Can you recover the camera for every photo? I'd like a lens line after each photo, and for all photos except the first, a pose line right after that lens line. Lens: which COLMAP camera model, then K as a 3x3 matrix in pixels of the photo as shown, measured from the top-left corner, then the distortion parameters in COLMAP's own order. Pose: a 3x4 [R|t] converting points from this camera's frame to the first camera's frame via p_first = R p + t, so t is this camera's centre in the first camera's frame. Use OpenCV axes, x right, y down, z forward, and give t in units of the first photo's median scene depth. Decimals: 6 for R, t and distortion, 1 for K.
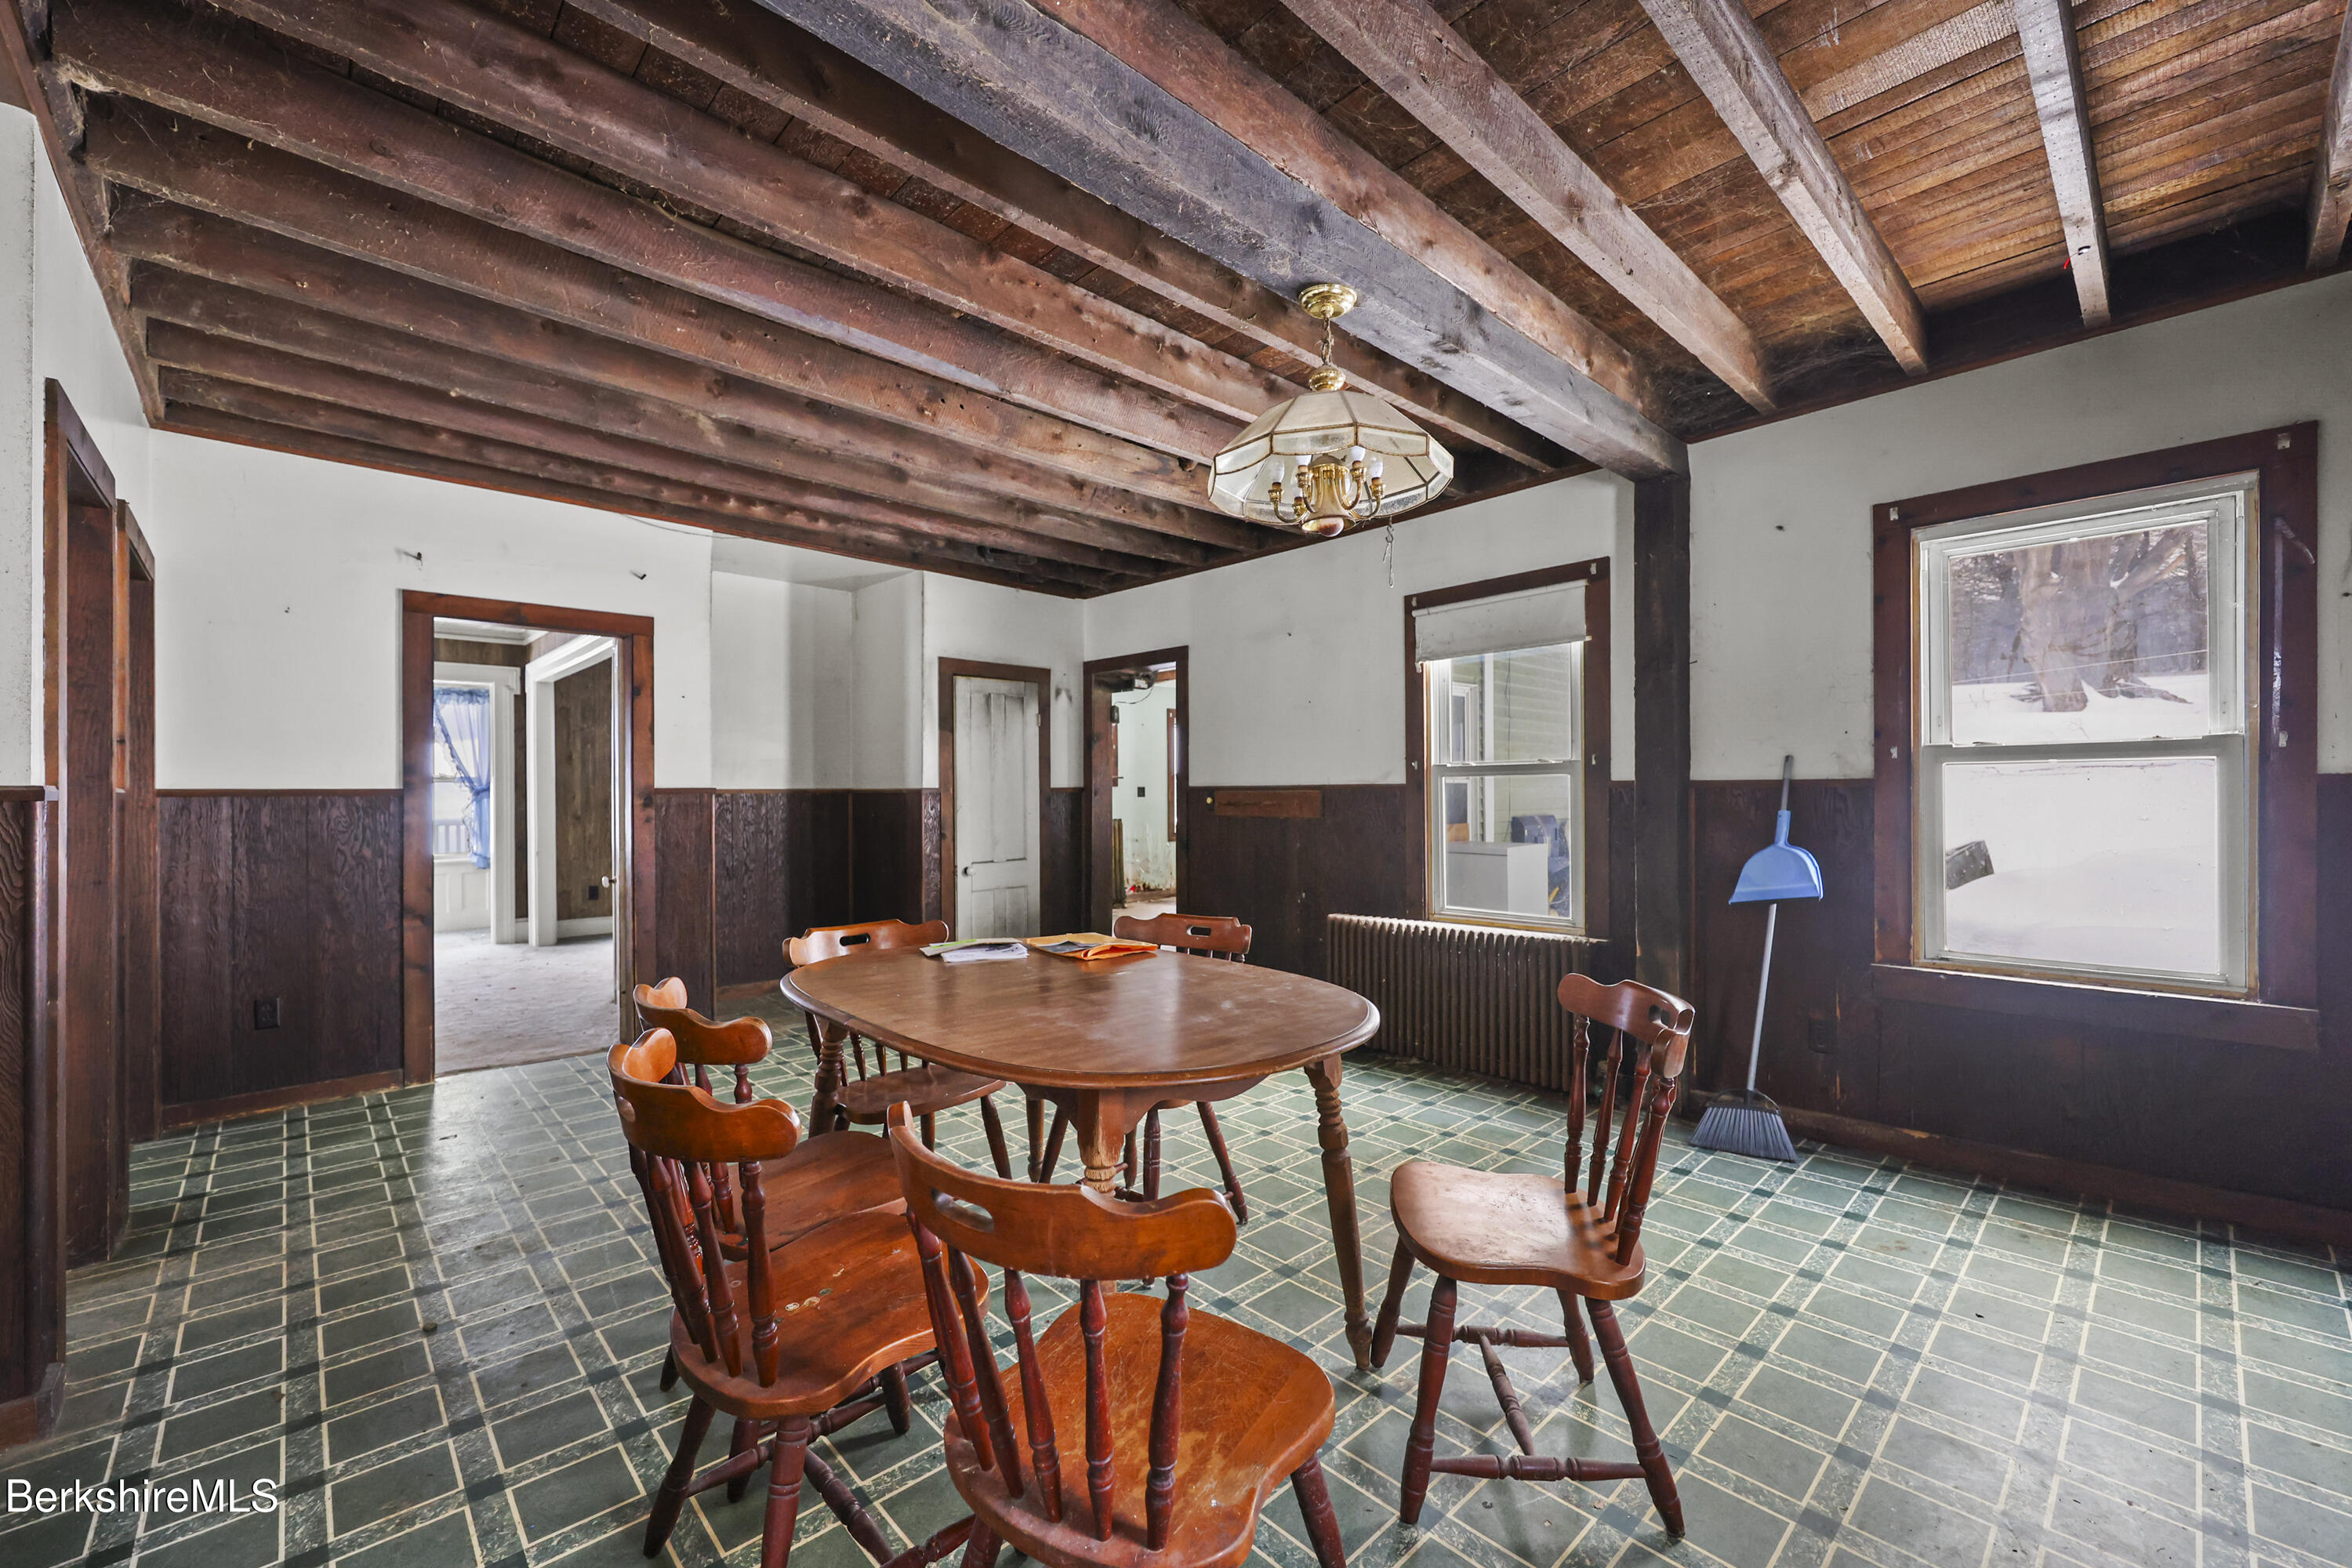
lens RADIAL K [[951.2, 0, 1177.8], [0, 951.2, 791.3], [0, 0, 1]] dist [0.002556, 0.000285]
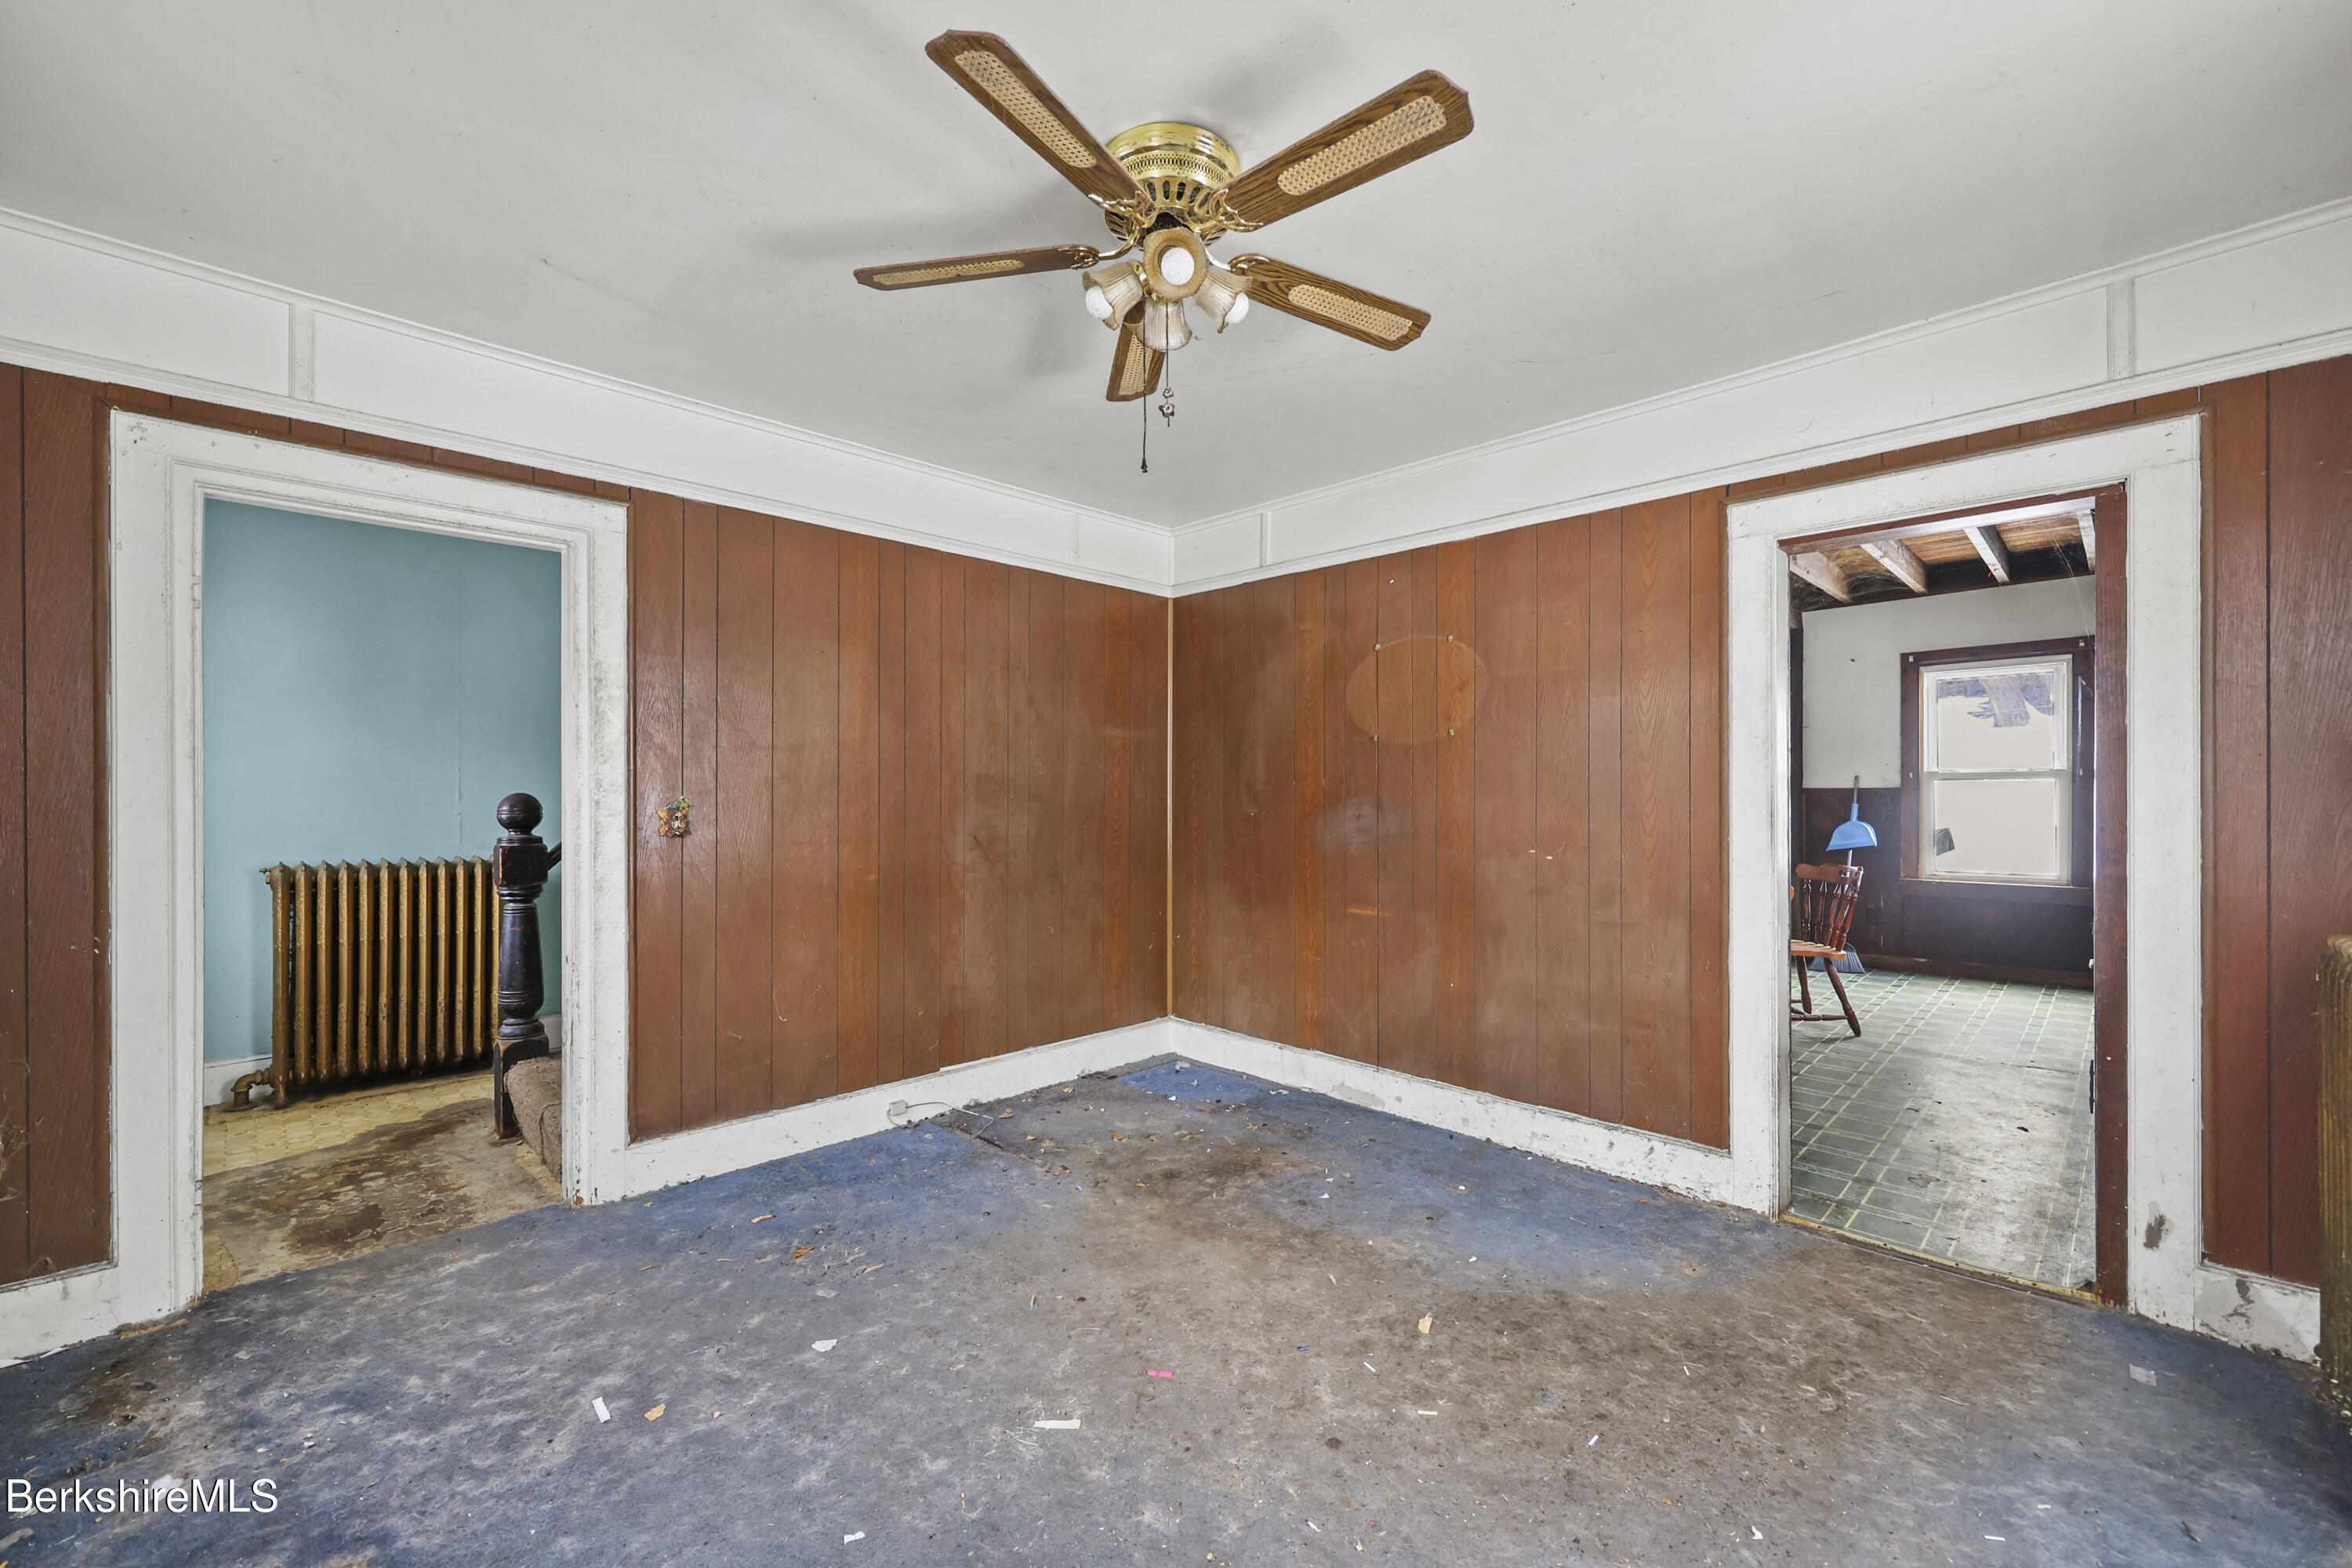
lens RADIAL K [[951.2, 0, 1170.2], [0, 951.2, 794.1], [0, 0, 1]] dist [0.002556, 0.000285]
pose [[0.999781, -0.001295, 0.020865, -0.863849], [0.001204, 0.999990, 0.004343, -0.010033], [-0.020870, -0.004317, 0.999773, -0.993790]]
